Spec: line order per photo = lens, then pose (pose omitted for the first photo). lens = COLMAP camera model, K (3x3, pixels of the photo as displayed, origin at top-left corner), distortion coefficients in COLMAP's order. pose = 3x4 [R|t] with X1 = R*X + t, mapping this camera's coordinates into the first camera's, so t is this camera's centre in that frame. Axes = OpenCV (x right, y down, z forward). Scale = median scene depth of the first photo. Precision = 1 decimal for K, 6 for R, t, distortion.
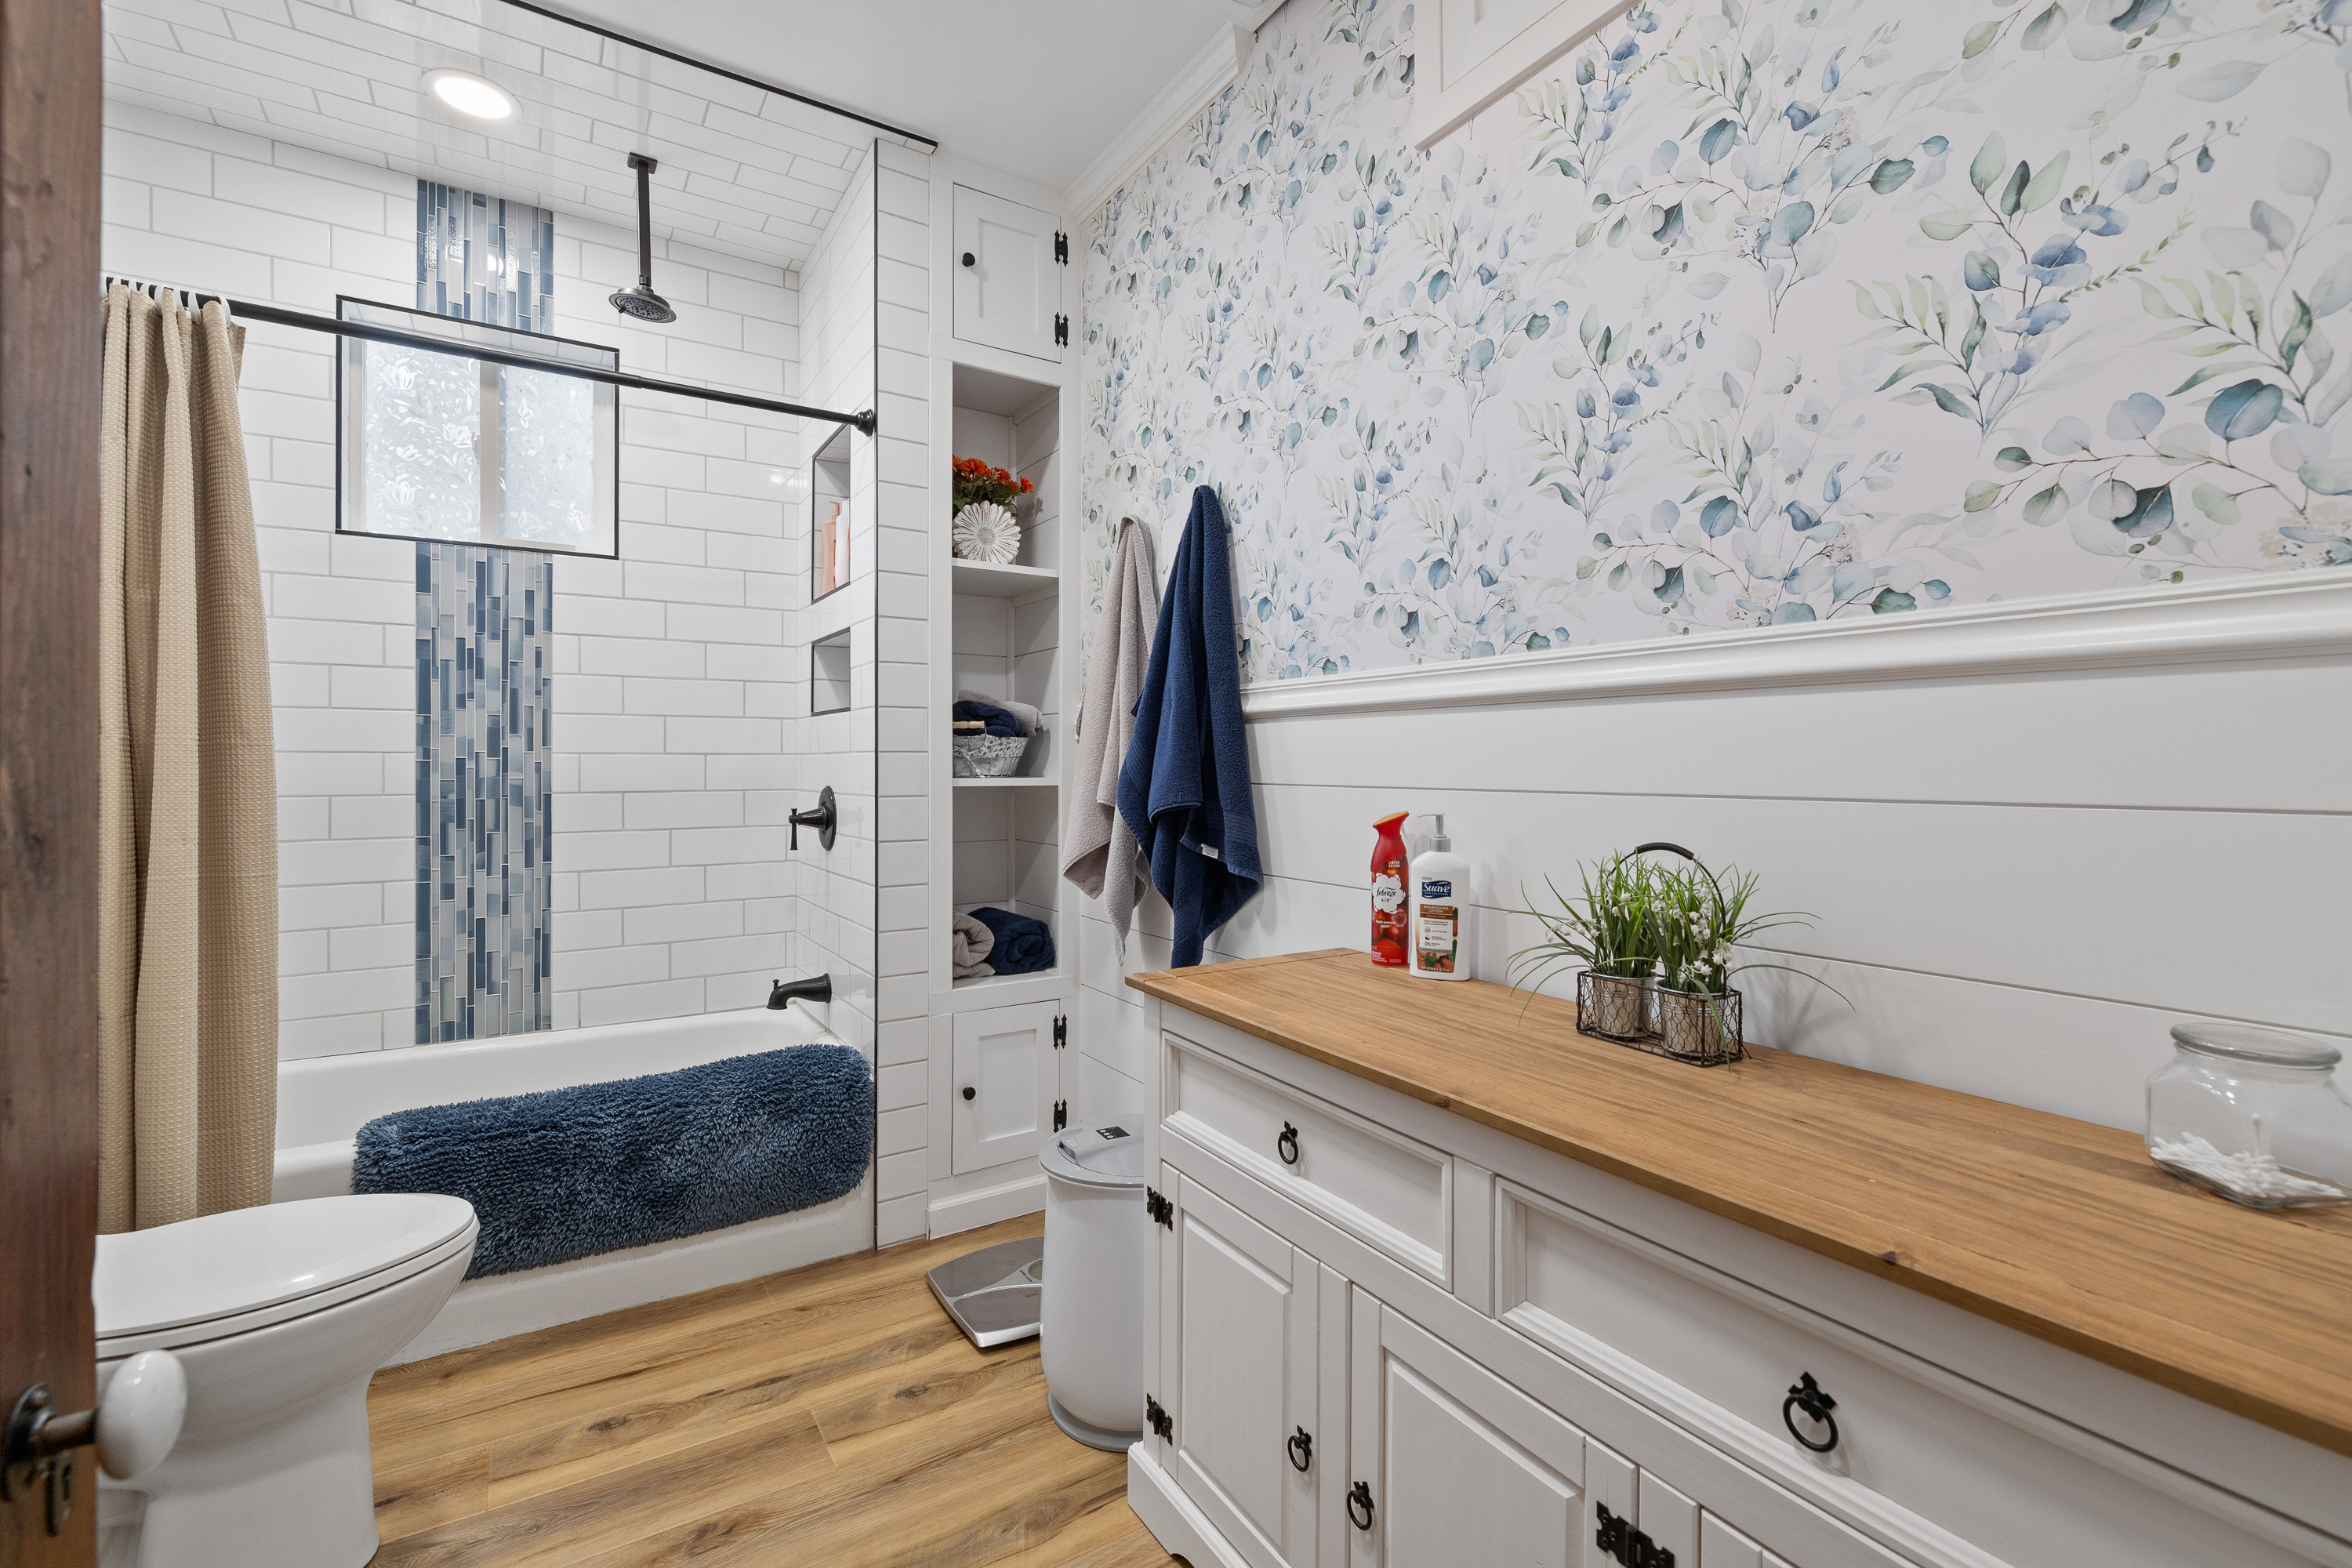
lens RADIAL K [[1020.2, 0, 1171.7], [0, 1020.2, 770.9], [0, 0, 1]] dist [-0.002333, 0.000765]
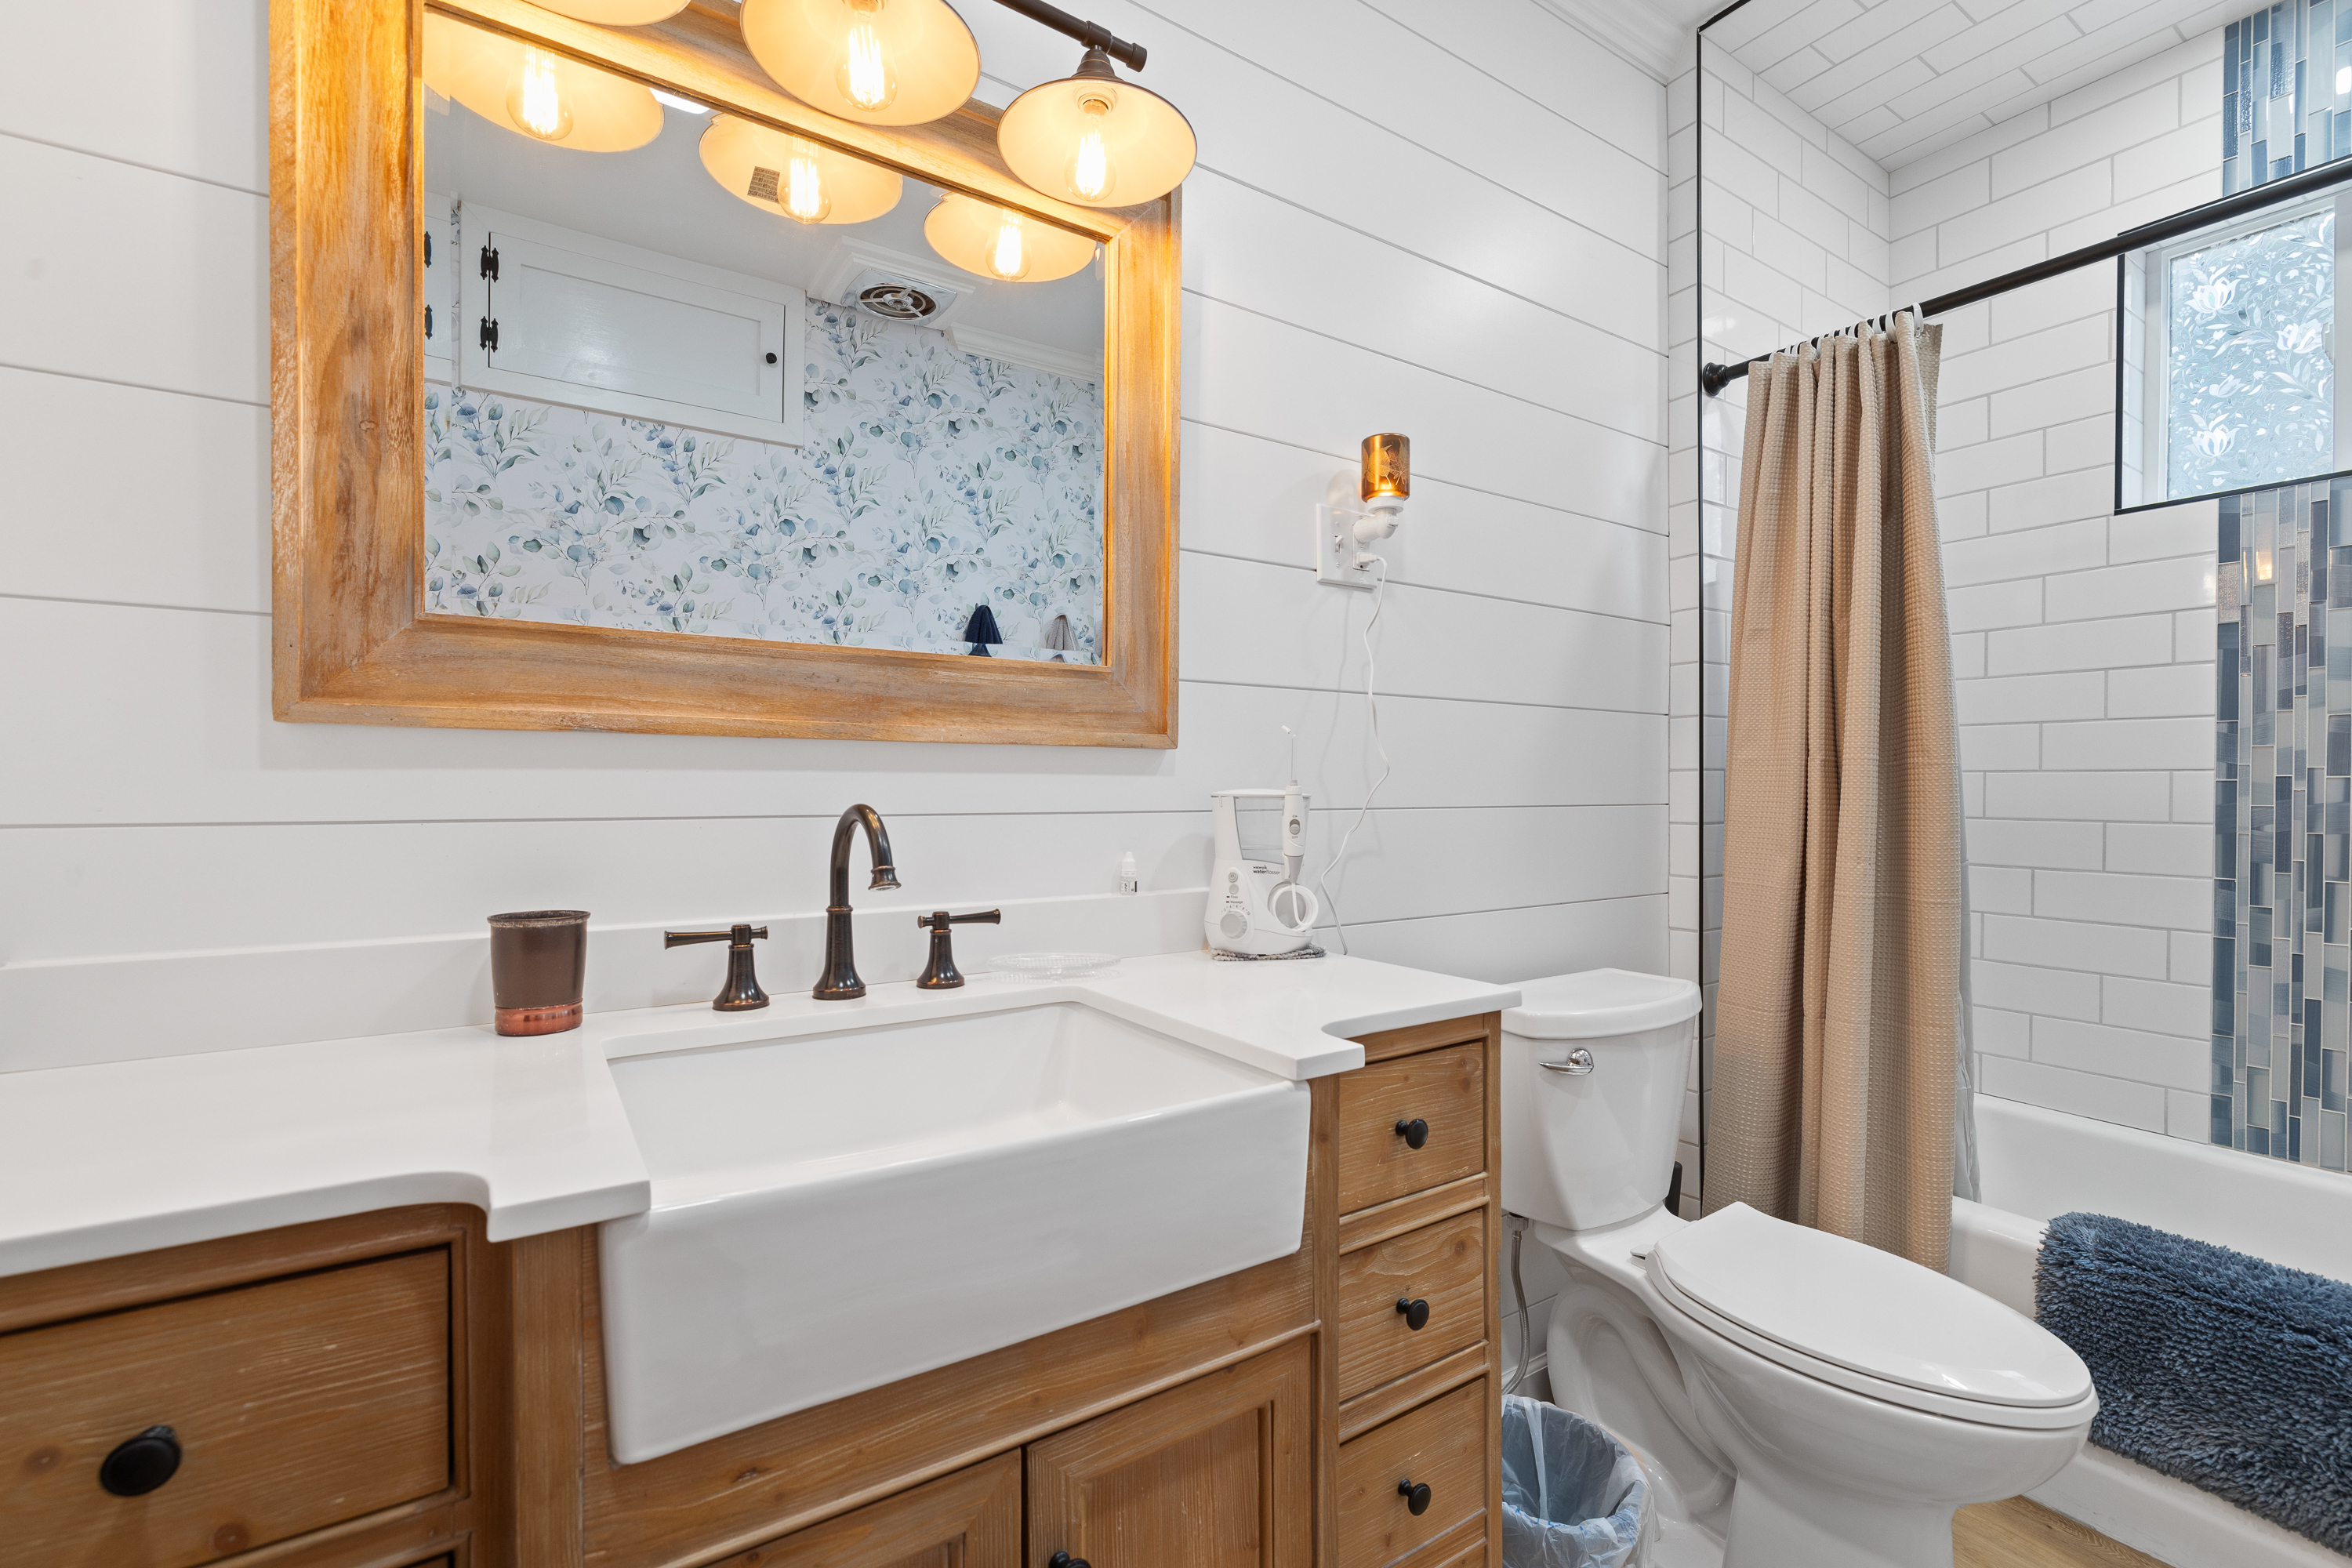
lens RADIAL K [[1020.2, 0, 1169.0], [0, 1020.2, 795.2], [0, 0, 1]] dist [-0.002333, 0.000765]
pose [[0.023787, 0.011892, -0.999646, 0.018705], [-0.008223, 0.999898, 0.011699, -0.001153], [0.999683, 0.007942, 0.023882, 0.179796]]
